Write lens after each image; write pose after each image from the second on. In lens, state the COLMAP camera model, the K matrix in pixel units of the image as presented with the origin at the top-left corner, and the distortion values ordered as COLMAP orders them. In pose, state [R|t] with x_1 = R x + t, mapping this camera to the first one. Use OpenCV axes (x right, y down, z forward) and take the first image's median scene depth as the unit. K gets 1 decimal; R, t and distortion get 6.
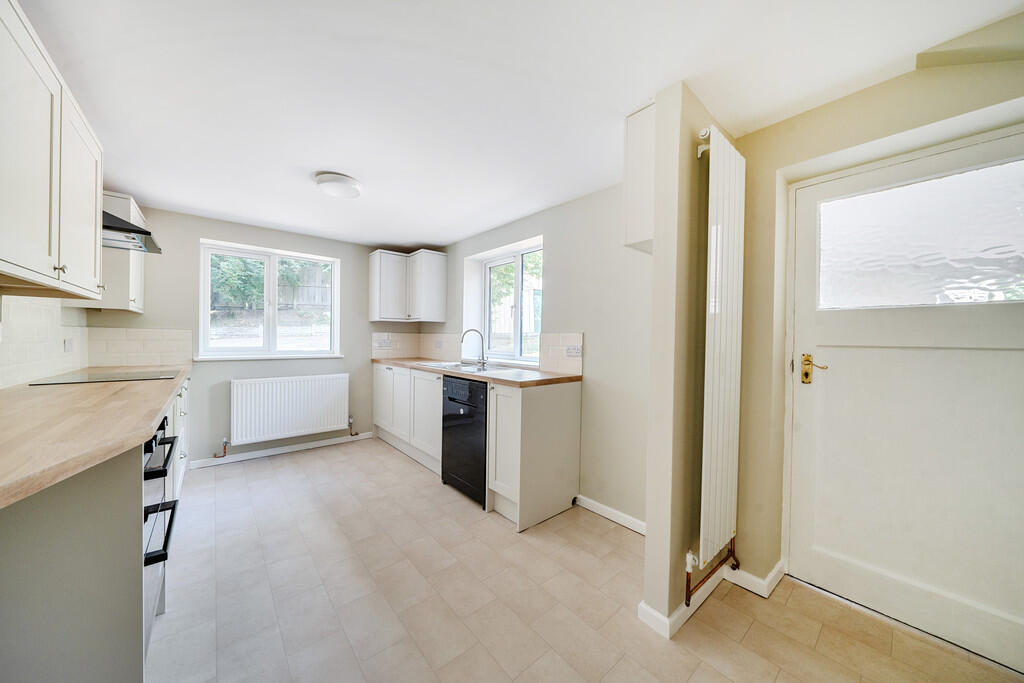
lens RADIAL K [[345.6, 0, 512.0], [0, 345.6, 341.5], [0, 0, 1]] dist [-0.007448, -0.000074]
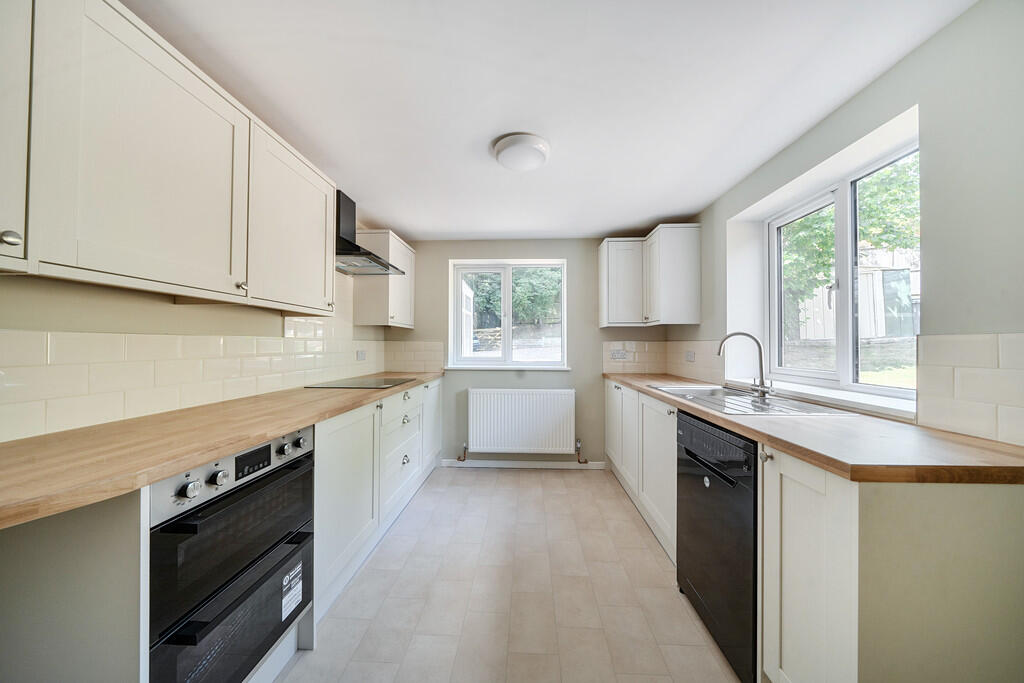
lens RADIAL K [[345.6, 0, 512.0], [0, 345.6, 341.5], [0, 0, 1]] dist [-0.007448, -0.000074]
pose [[0.723452, -0.017647, -0.690149, 0.008789], [-0.000612, 0.999656, -0.026203, -0.004292], [0.690375, 0.019379, 0.723193, 0.278249]]
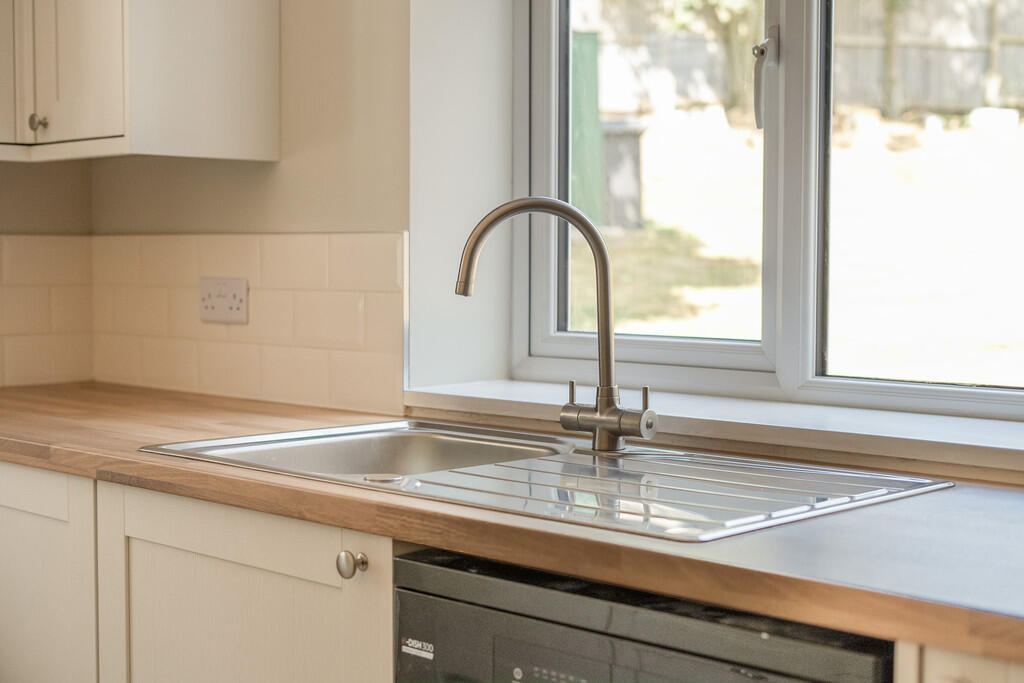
lens RADIAL K [[1500.9, 0, 512.0], [0, 1500.9, 341.5], [0, 0, 1]] dist [0.003600, -0.005700]
pose [[0.995942, -0.016663, 0.088445, -0.159579], [0.012265, 0.998672, 0.050040, -0.007717], [-0.089162, -0.048752, 0.994823, 0.330501]]
